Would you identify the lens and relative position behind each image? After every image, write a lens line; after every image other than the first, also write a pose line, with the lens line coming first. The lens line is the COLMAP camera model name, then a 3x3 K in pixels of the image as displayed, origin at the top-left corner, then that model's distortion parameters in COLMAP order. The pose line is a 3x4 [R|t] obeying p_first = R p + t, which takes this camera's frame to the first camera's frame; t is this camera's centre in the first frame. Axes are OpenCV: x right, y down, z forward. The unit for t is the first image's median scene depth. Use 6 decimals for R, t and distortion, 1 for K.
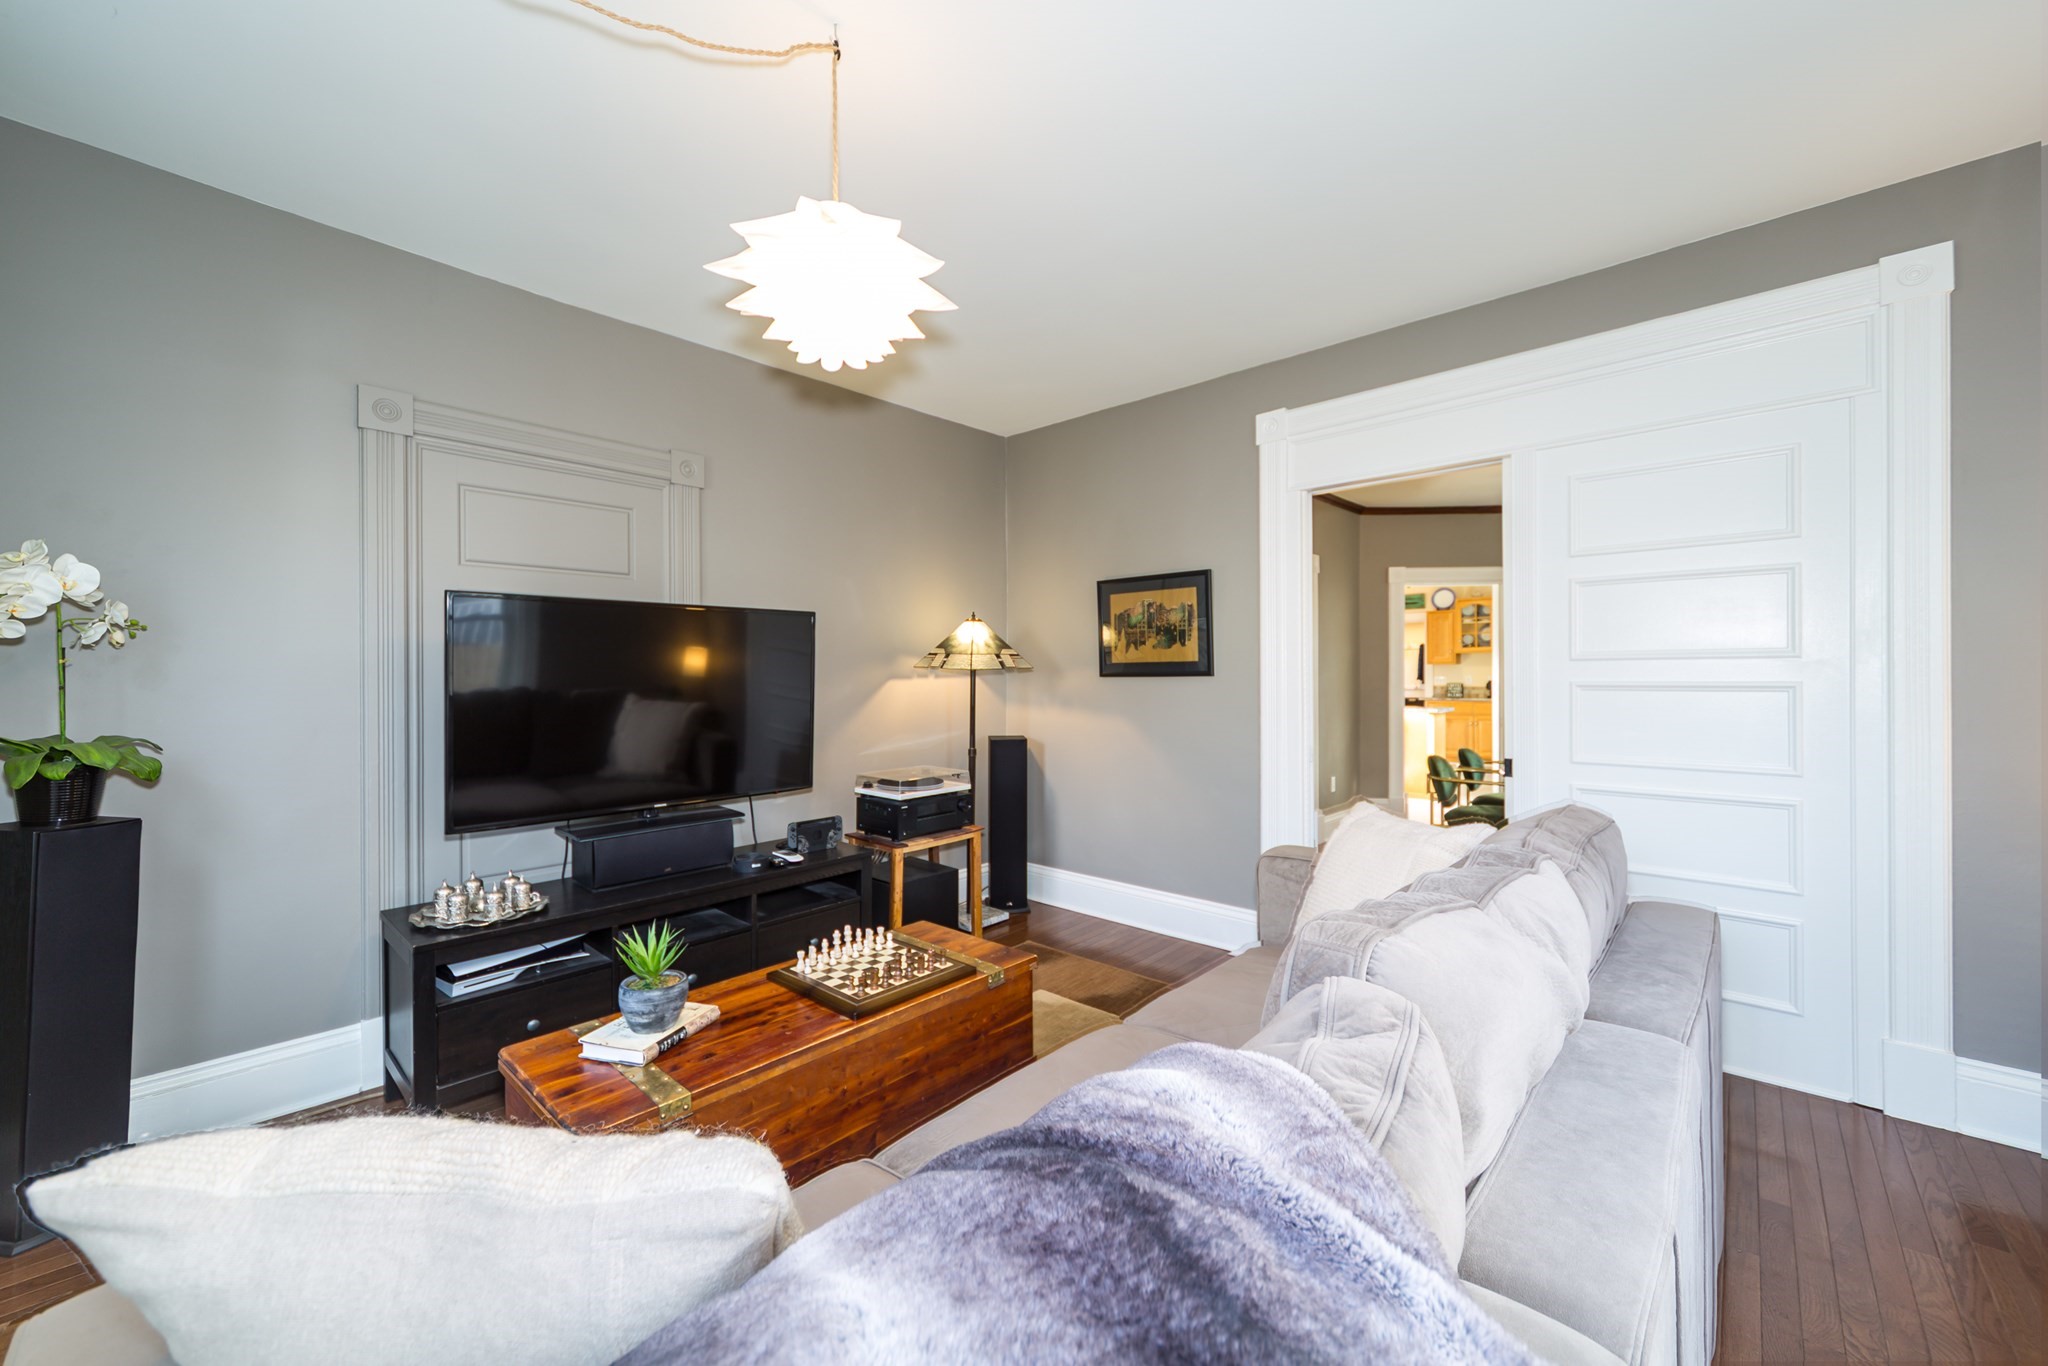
lens RADIAL K [[808.8, 0, 1022.6], [0, 808.8, 674.9], [0, 0, 1]] dist [0.000610, -0.000036]
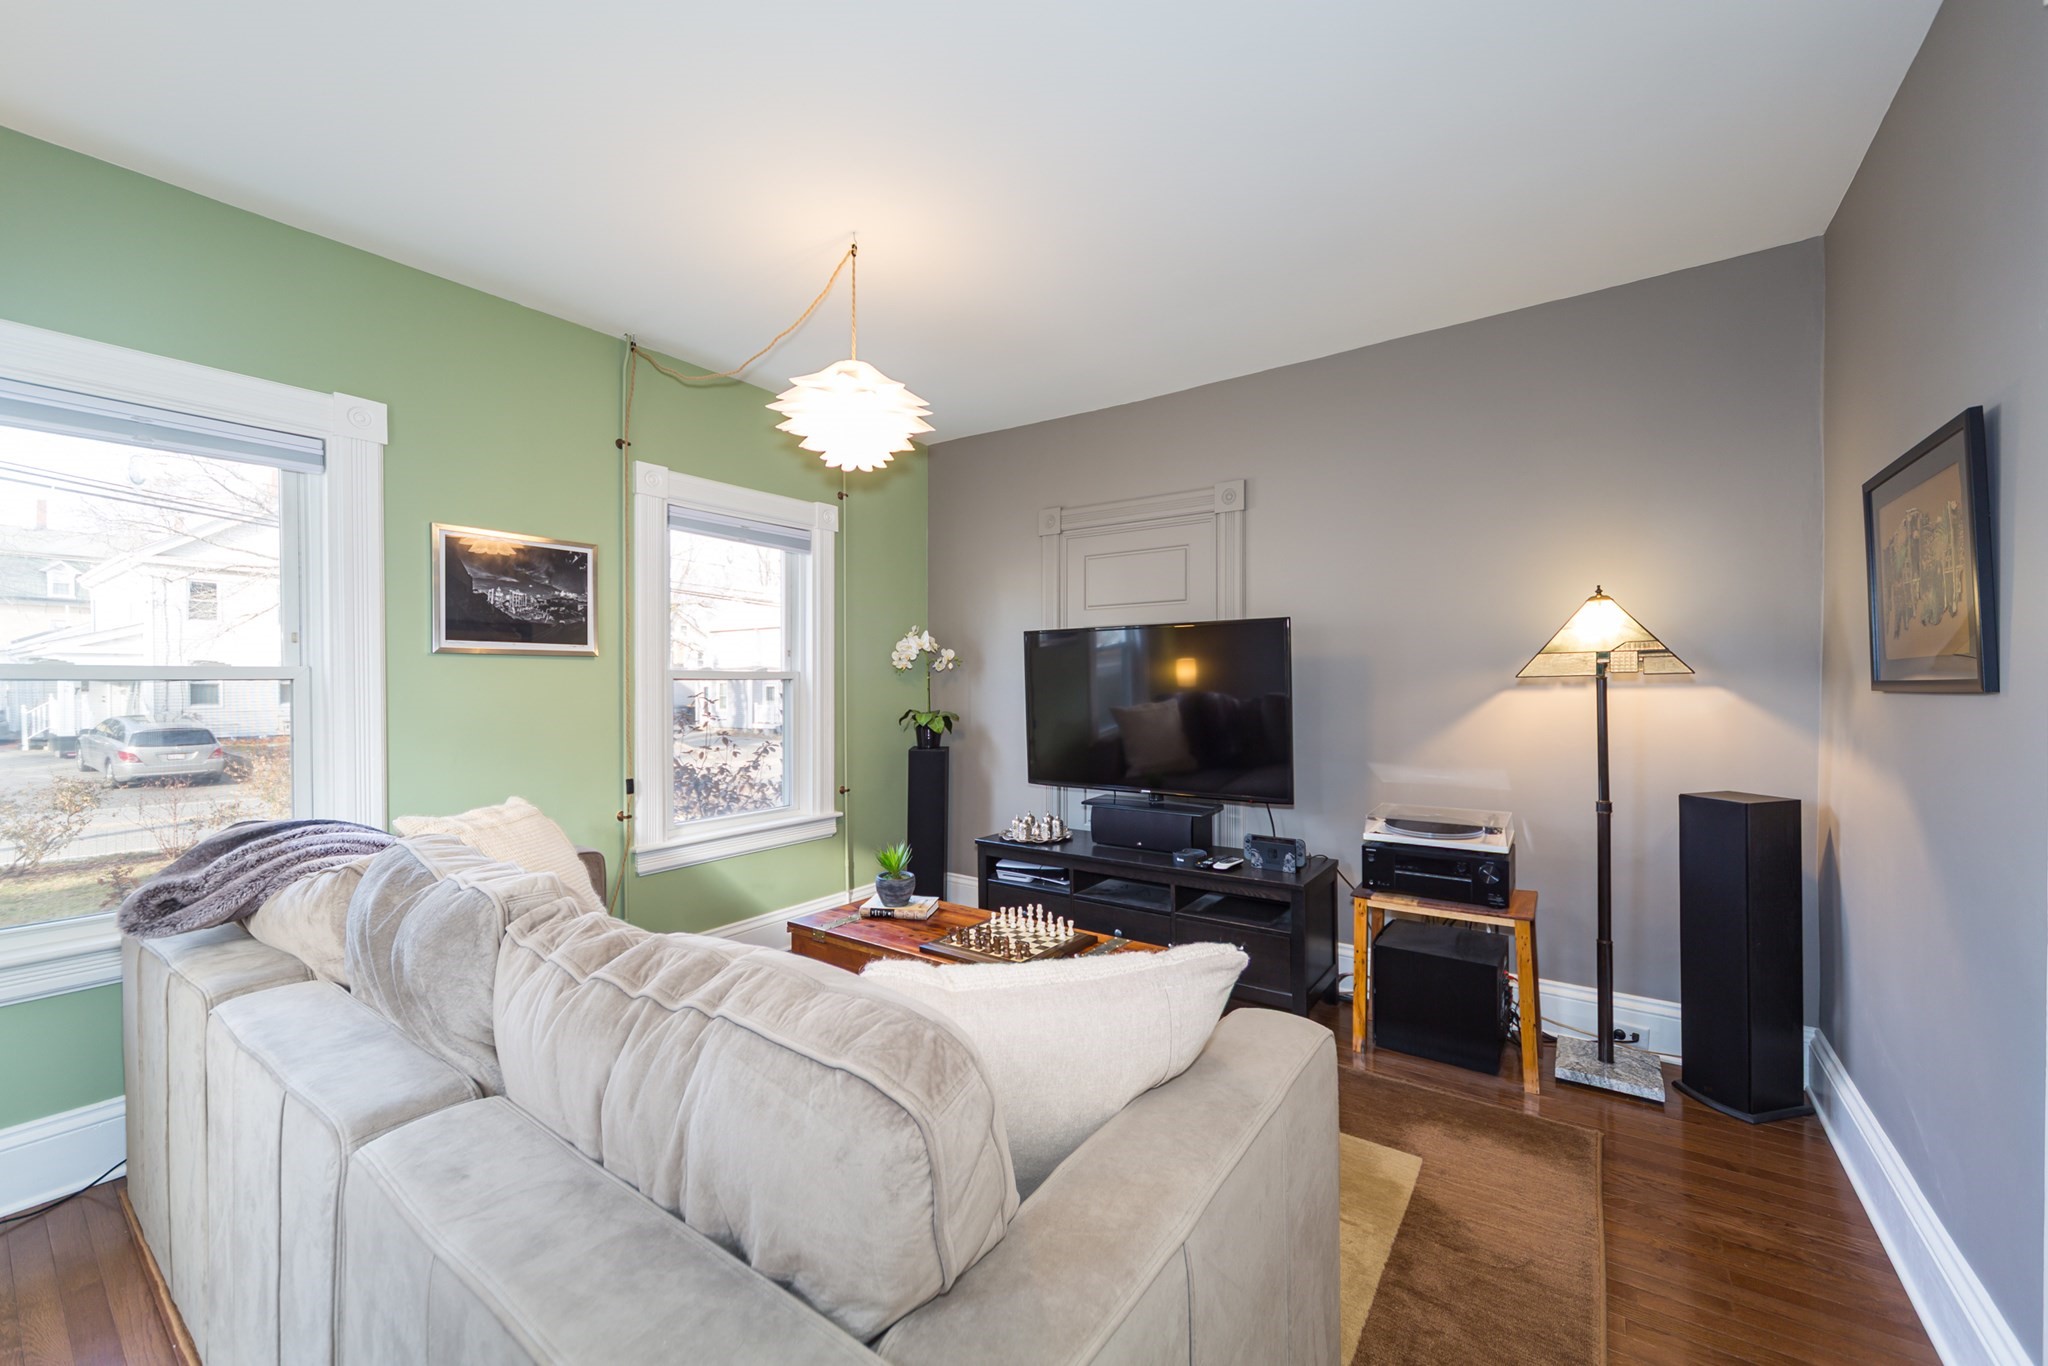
lens RADIAL K [[800.2, 0, 1027.6], [0, 800.2, 683.3], [0, 0, 1]] dist [-0.001995, -0.000060]
pose [[0.115017, 0.004729, -0.993352, 0.706918], [0.004213, 0.999977, 0.005248, -0.008001], [0.993355, -0.004788, 0.114995, 0.665534]]
